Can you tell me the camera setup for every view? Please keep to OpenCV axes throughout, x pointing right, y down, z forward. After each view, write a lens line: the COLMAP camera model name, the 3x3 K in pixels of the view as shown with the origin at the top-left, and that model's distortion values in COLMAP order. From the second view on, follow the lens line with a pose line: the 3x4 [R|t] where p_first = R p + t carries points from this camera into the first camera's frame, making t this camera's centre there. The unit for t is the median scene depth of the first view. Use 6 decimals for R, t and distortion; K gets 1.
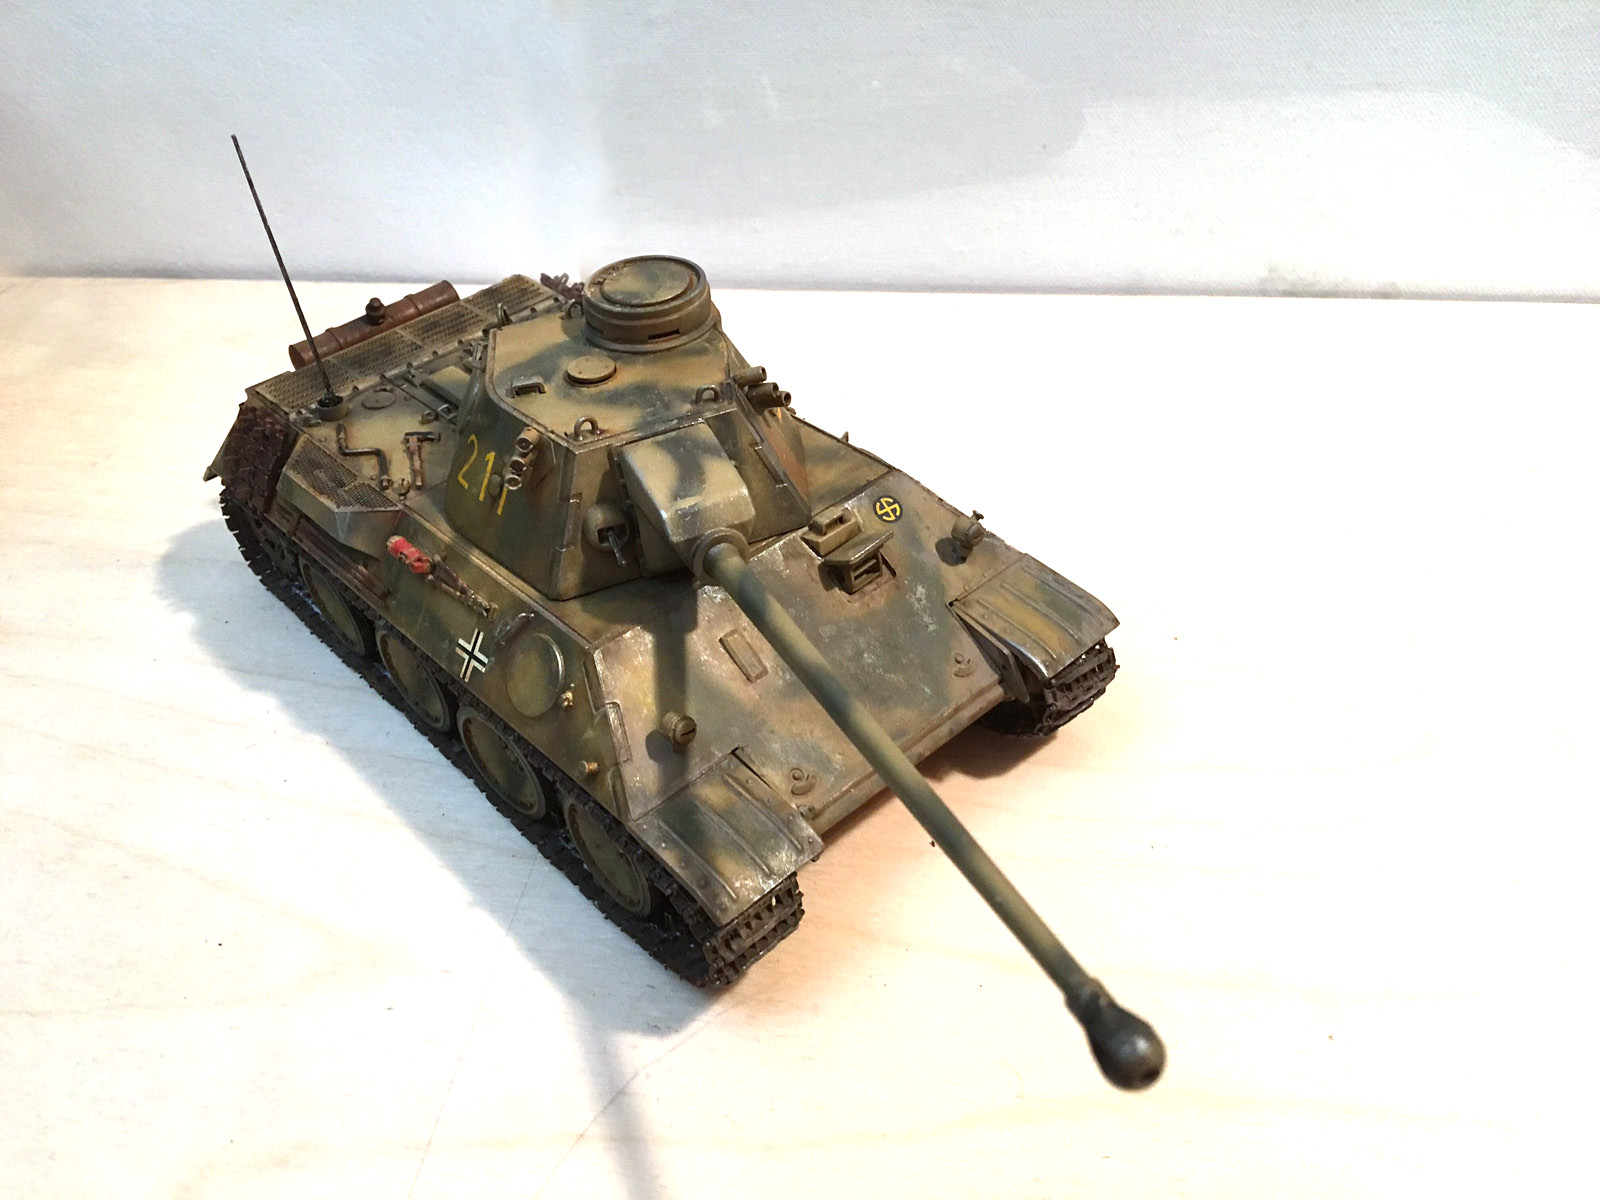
lens RADIAL K [[1361.0, 0, 795.7], [0, 1361.0, 646.7], [0, 0, 1]] dist [0.047604, -0.004904]
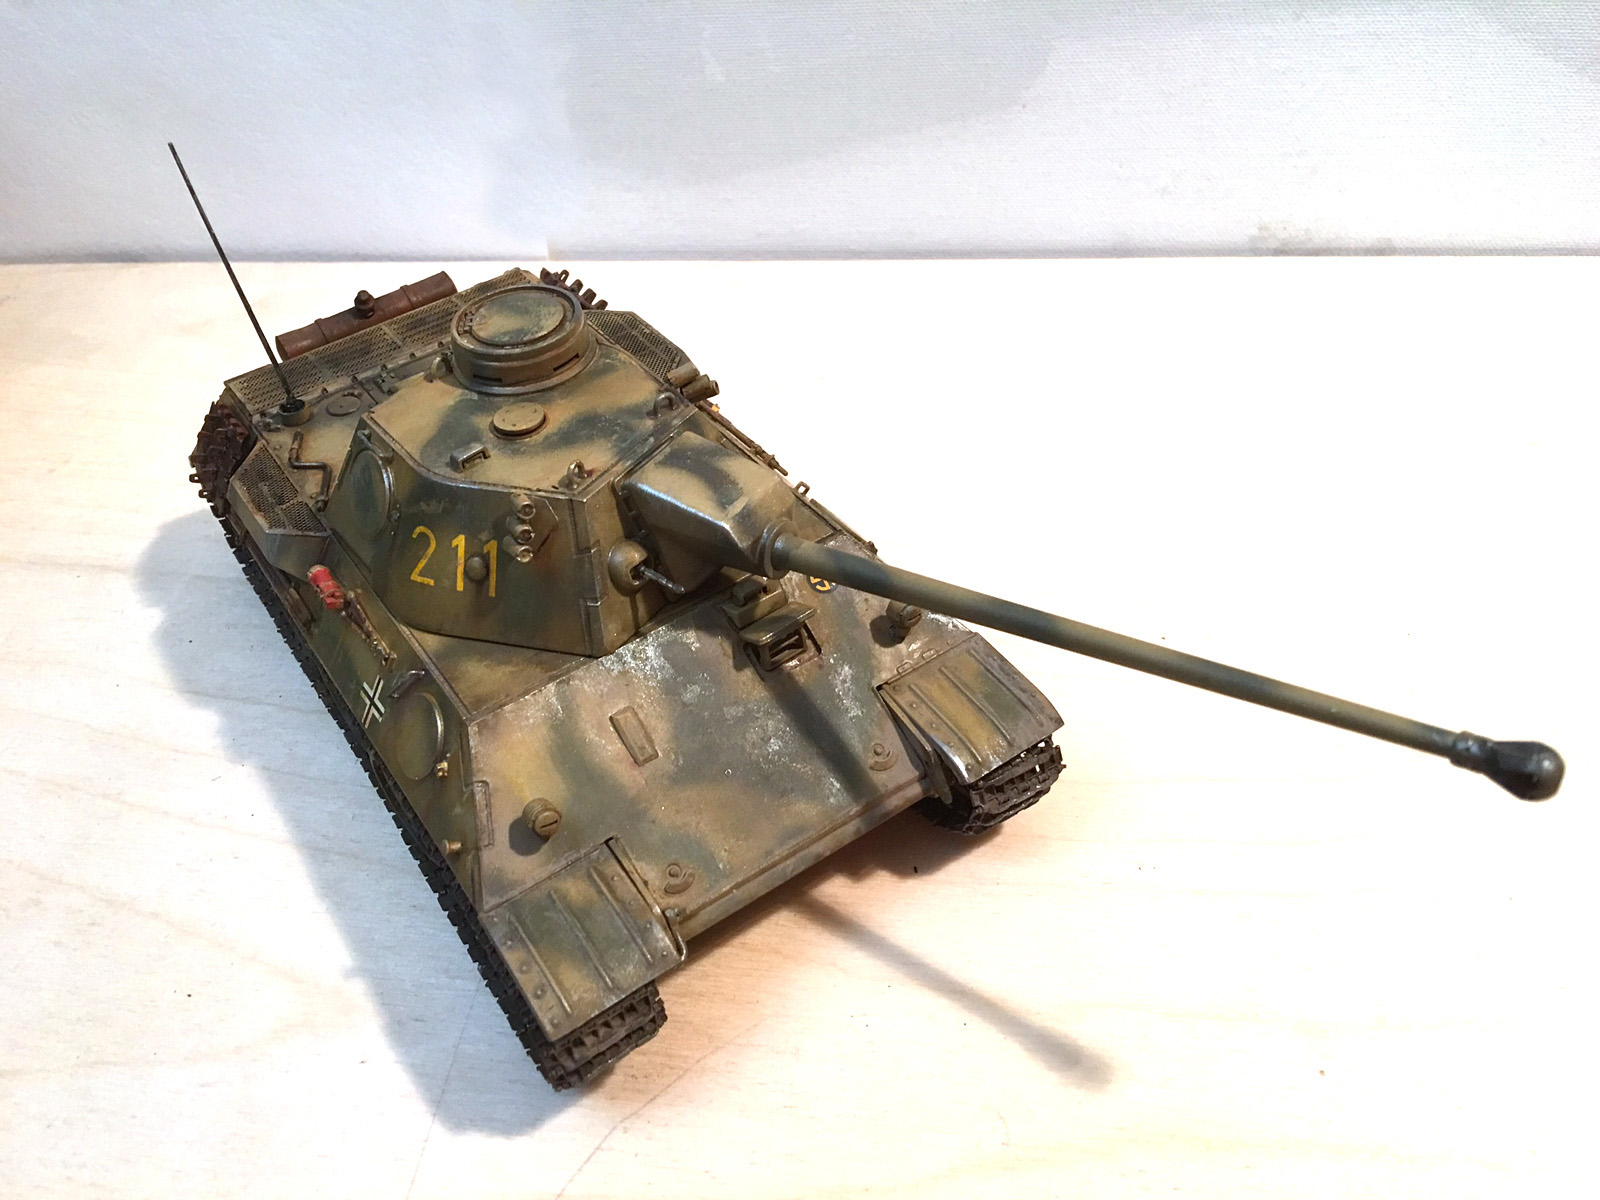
lens RADIAL K [[1361.0, 0, 795.7], [0, 1361.0, 646.7], [0, 0, 1]] dist [0.047604, -0.004904]
pose [[0.989379, 0.083663, -0.118865, 0.166275], [-0.075789, 0.994713, 0.069290, -0.119363], [0.124033, -0.059545, 0.990490, 0.080148]]
